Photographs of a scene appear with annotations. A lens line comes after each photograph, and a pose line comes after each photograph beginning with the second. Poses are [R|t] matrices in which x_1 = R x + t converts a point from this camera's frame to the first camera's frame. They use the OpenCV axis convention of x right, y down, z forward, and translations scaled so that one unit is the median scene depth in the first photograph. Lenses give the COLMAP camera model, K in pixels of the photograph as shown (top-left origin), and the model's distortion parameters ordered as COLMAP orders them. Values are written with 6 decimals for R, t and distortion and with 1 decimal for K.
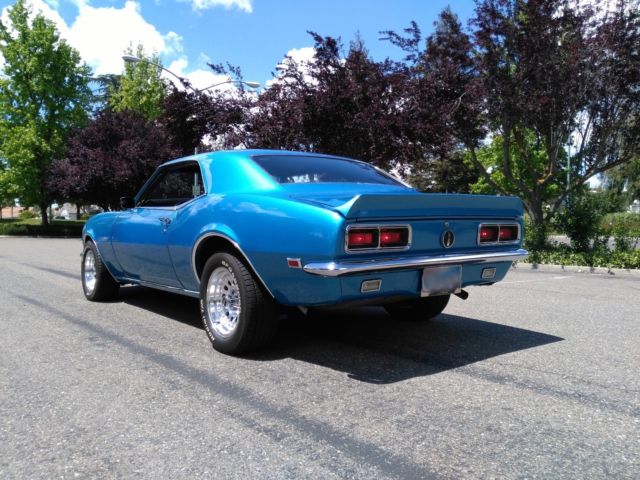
lens RADIAL K [[528.5, 0, 324.1], [0, 528.5, 235.0], [0, 0, 1]] dist [0.057545, -0.119205]
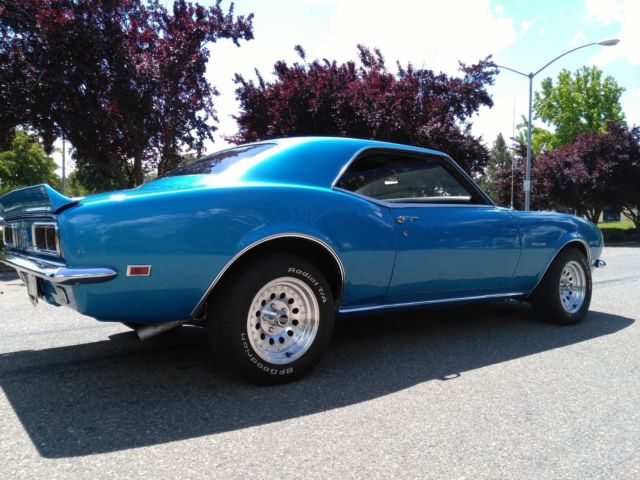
lens RADIAL K [[528.5, 0, 321.6], [0, 528.5, 242.9], [0, 0, 1]] dist [0.057545, -0.119205]
pose [[-0.014972, 0.031578, -0.999389, 0.206060], [-0.034057, 0.998905, 0.032073, -0.006343], [0.999308, 0.034517, -0.013880, 0.277825]]
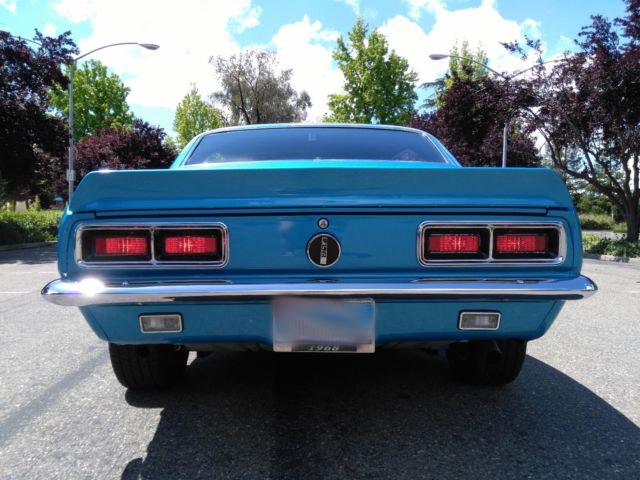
lens RADIAL K [[528.5, 0, 324.0], [0, 528.5, 239.2], [0, 0, 1]] dist [0.057545, -0.119205]
pose [[0.798340, 0.022892, -0.601772, 0.101052], [-0.016273, 0.999732, 0.016442, -0.002358], [0.601988, -0.003334, 0.798499, 0.104566]]
